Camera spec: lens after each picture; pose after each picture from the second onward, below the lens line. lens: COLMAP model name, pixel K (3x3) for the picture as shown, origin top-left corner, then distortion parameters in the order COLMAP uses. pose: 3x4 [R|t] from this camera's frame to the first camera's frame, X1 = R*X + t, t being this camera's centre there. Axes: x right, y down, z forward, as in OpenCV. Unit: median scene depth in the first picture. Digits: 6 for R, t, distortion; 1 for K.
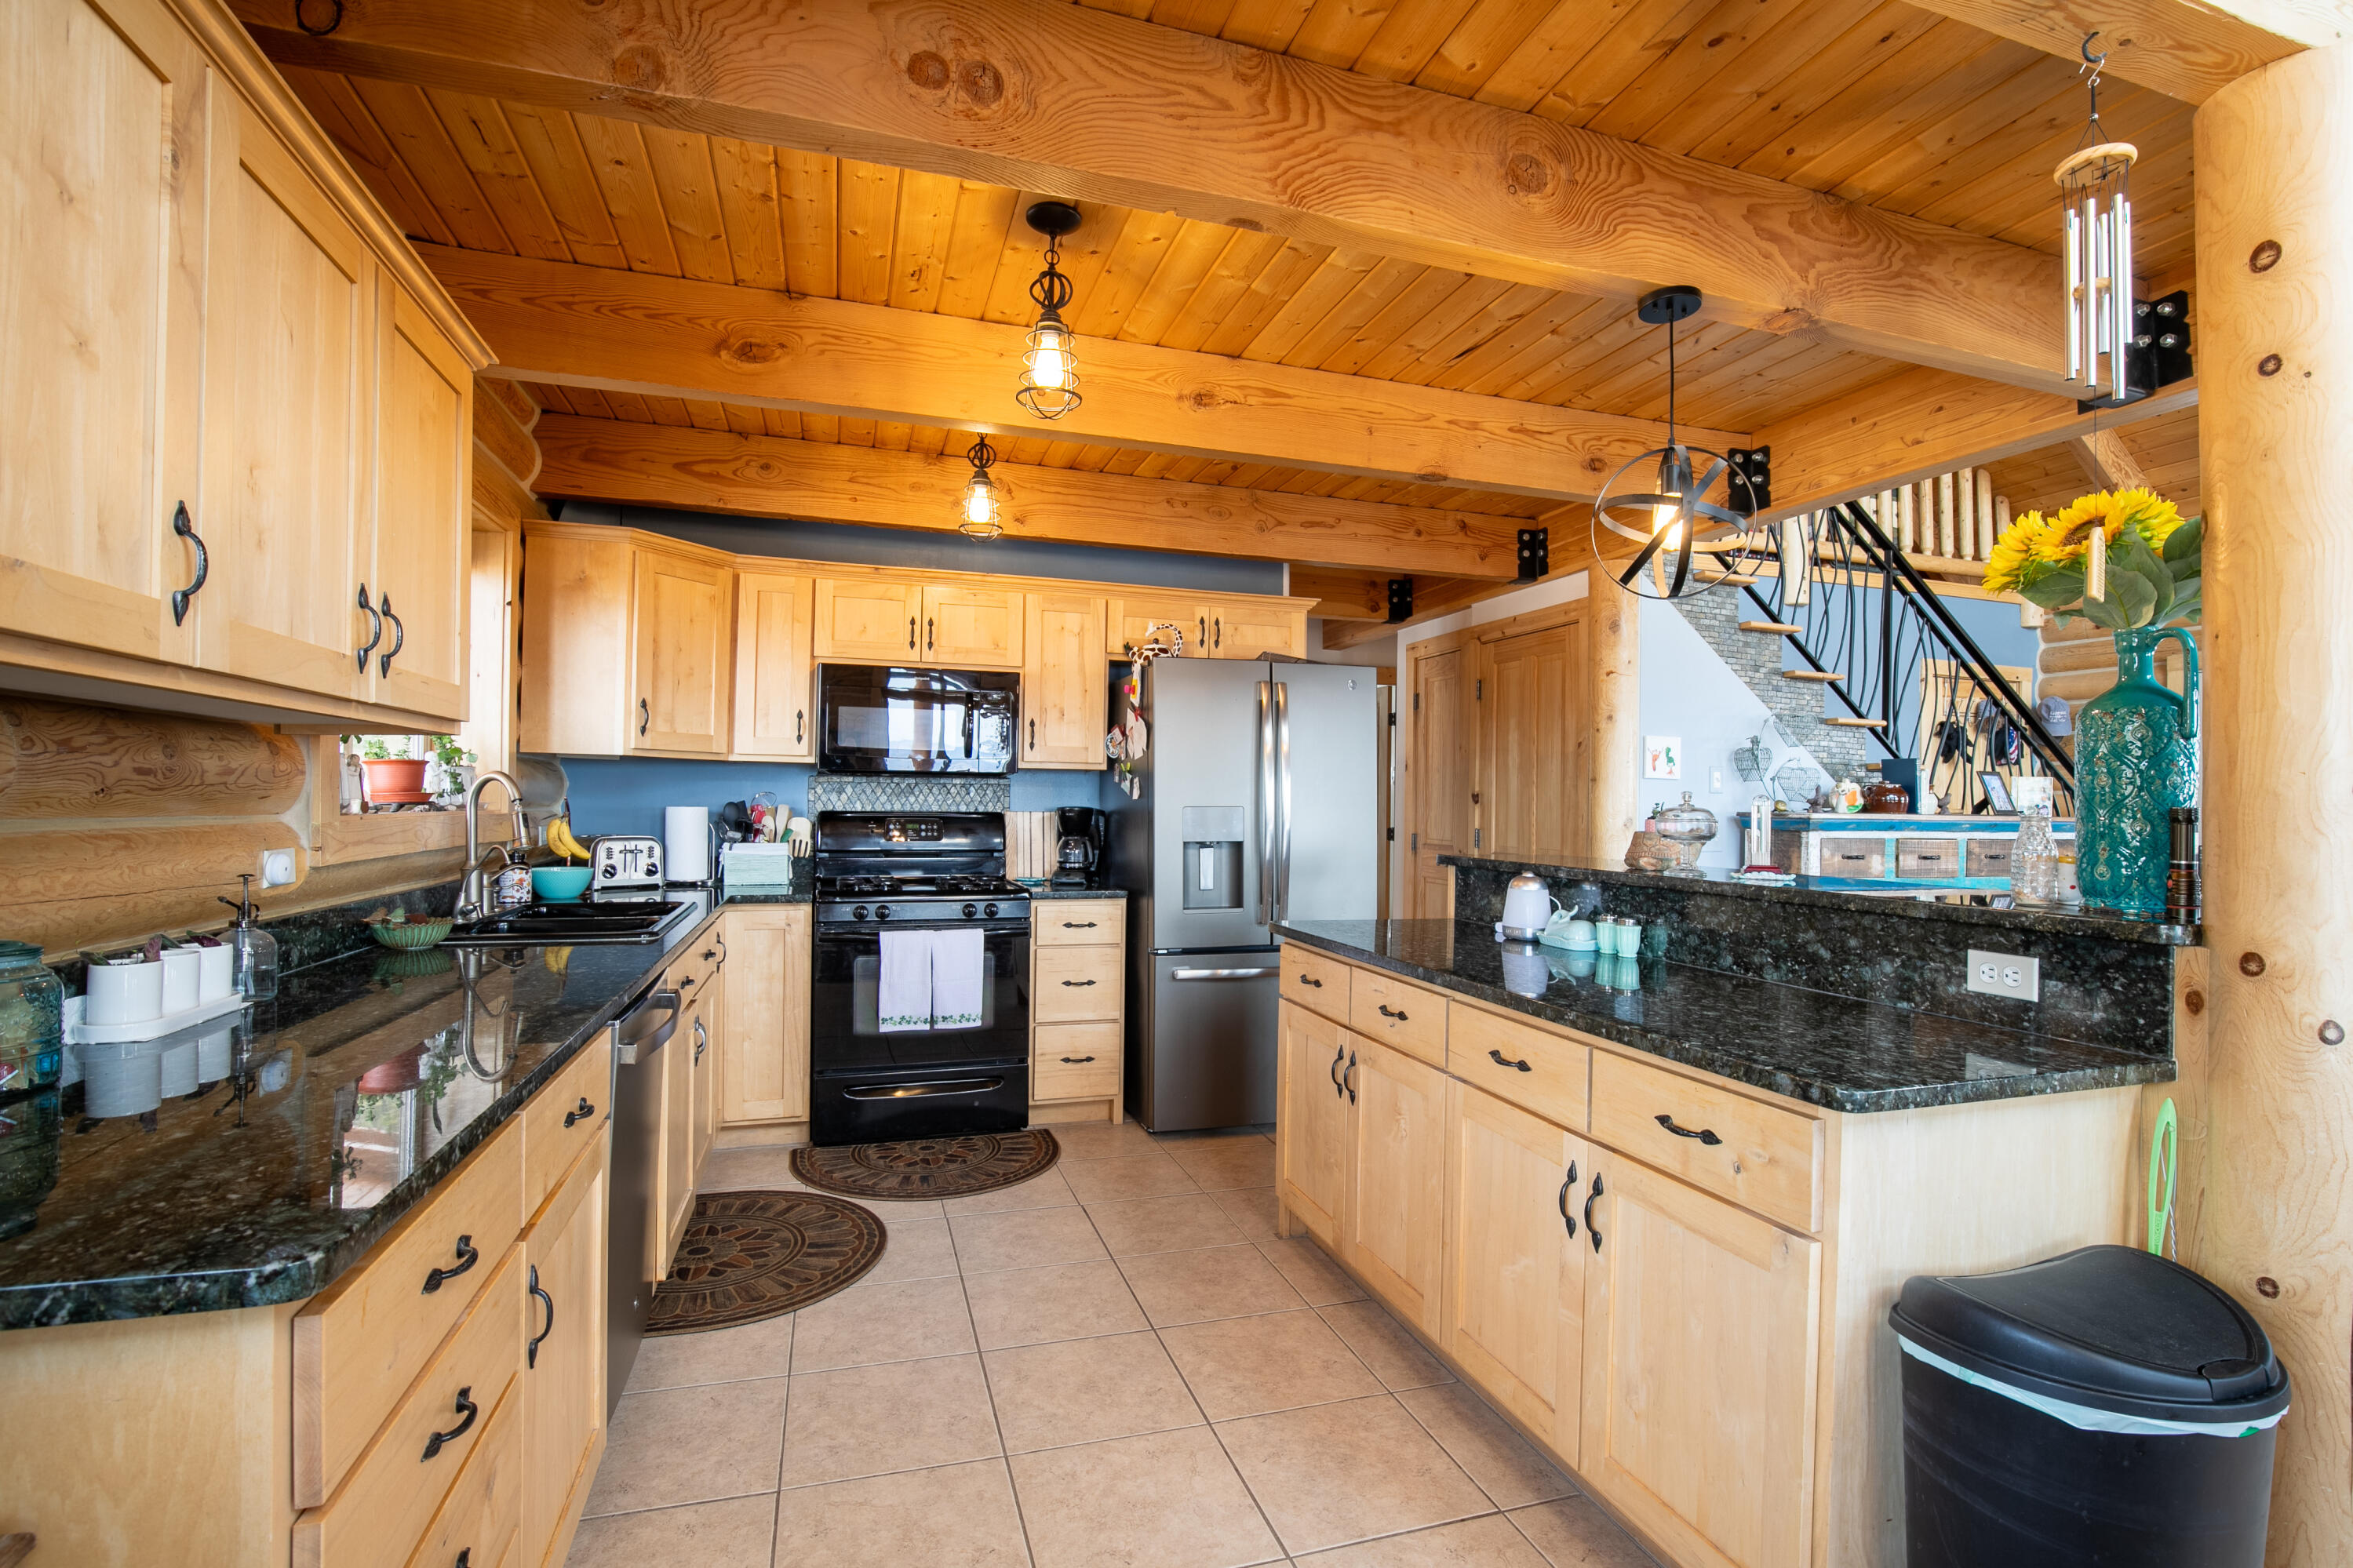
lens RADIAL K [[1084.4, 0, 1188.0], [0, 1084.4, 790.9], [0, 0, 1]] dist [-0.032045, -0.000421]
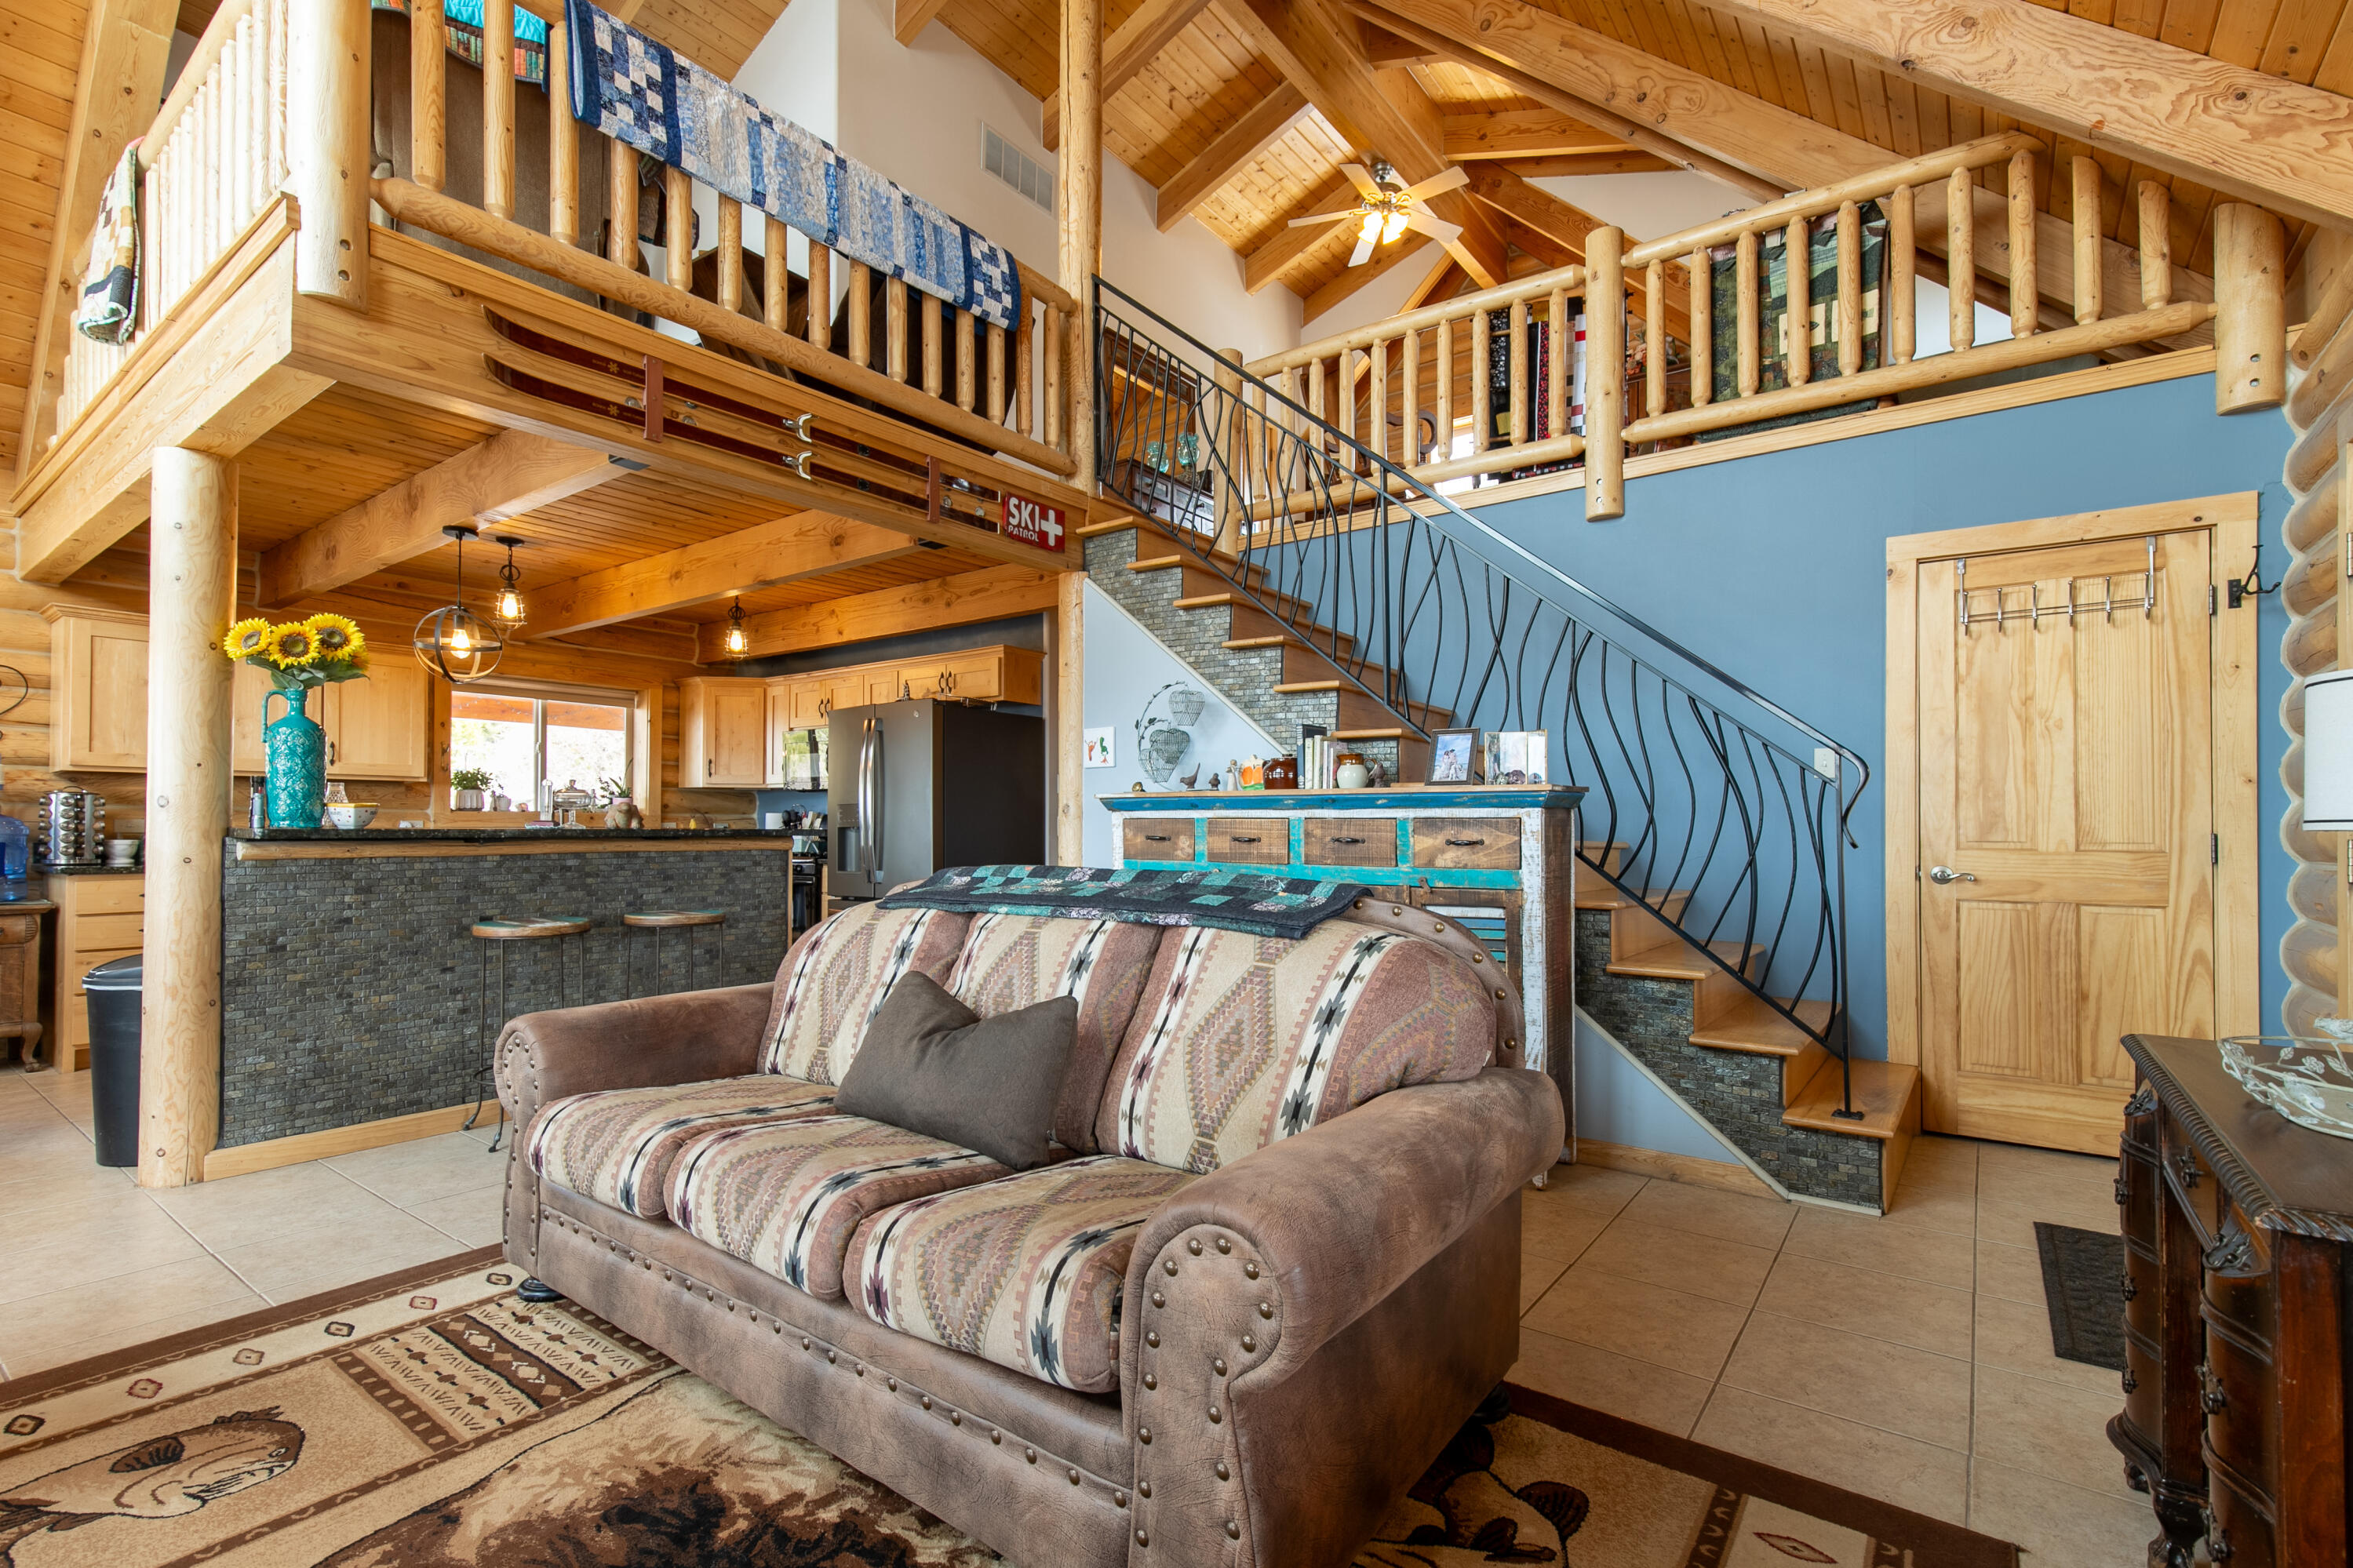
lens RADIAL K [[1070.0, 0, 1184.6], [0, 1070.0, 815.8], [0, 0, 1]] dist [0.004695, 0.000322]
pose [[0.581283, -0.022671, -0.813386, 1.509230], [0.013892, 0.999743, -0.017937, 0.063982], [0.813583, -0.000873, 0.581448, 0.501888]]
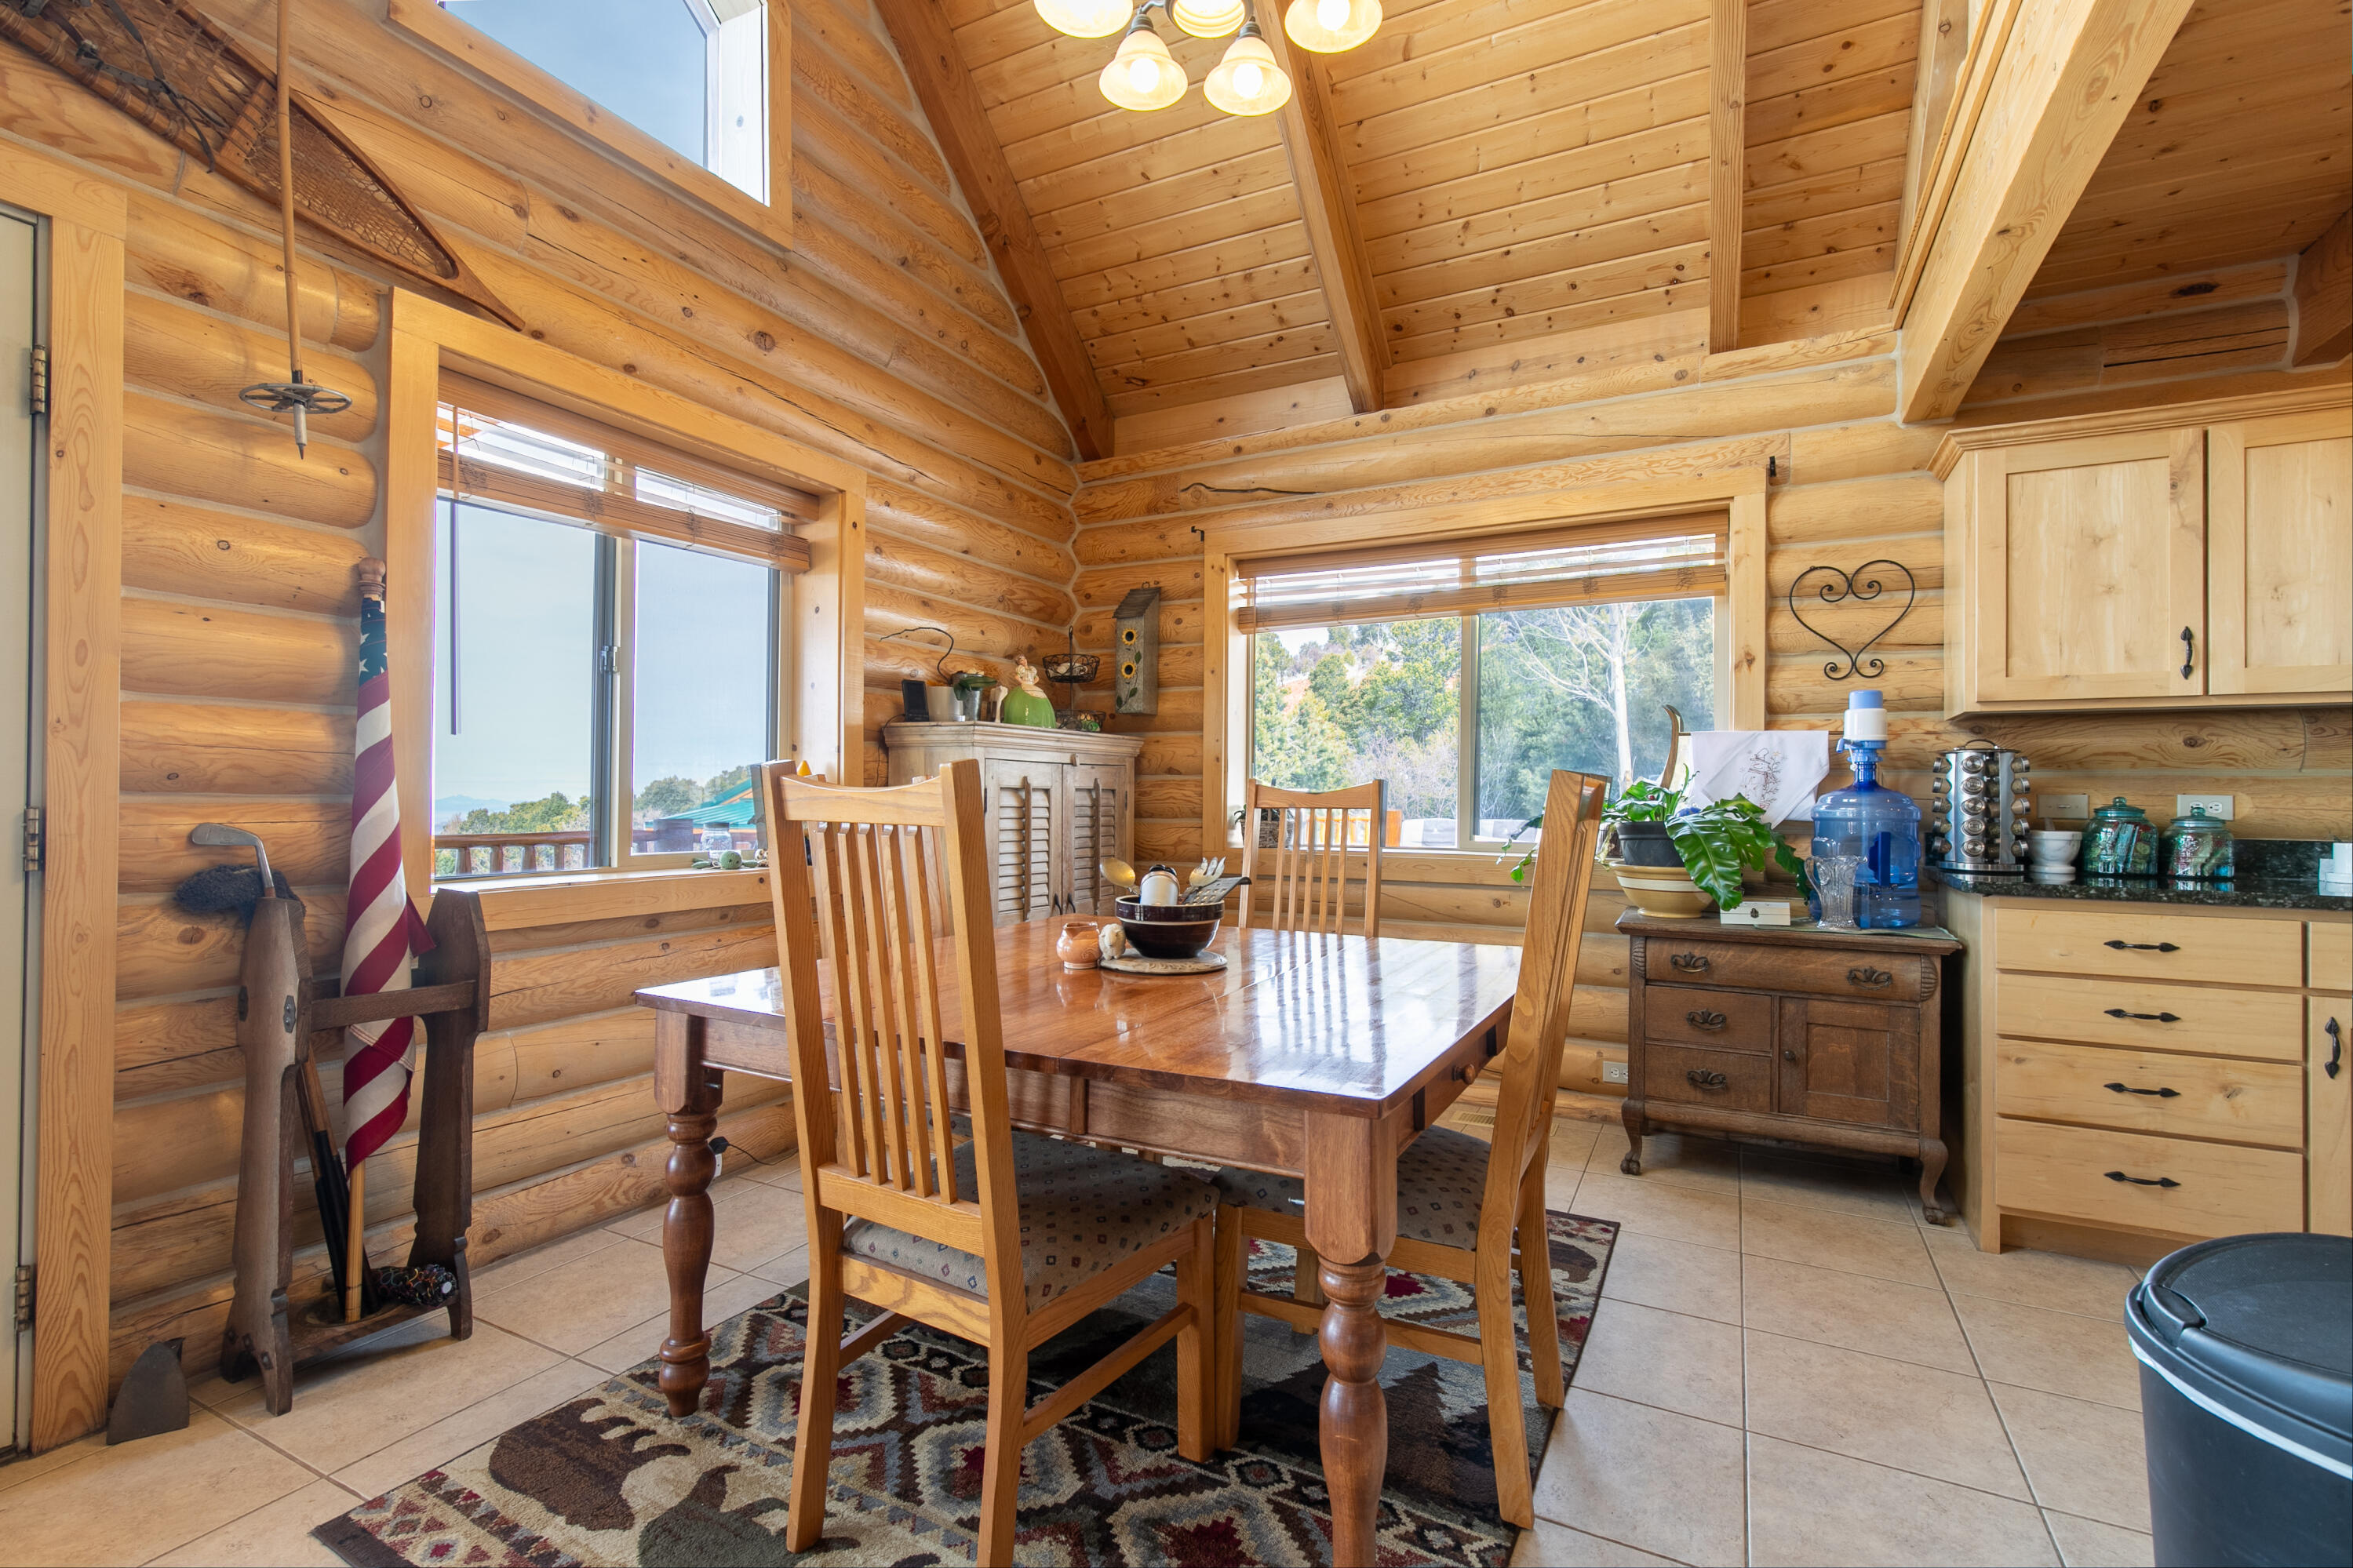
lens RADIAL K [[1057.6, 0, 1182.6], [0, 1057.6, 788.7], [0, 0, 1]] dist [0.004422, -0.000207]
pose [[-0.708538, -0.025072, -0.705227, 0.639515], [-0.009232, 0.999612, -0.026262, 0.047255], [0.705612, -0.012097, -0.708495, 0.306012]]
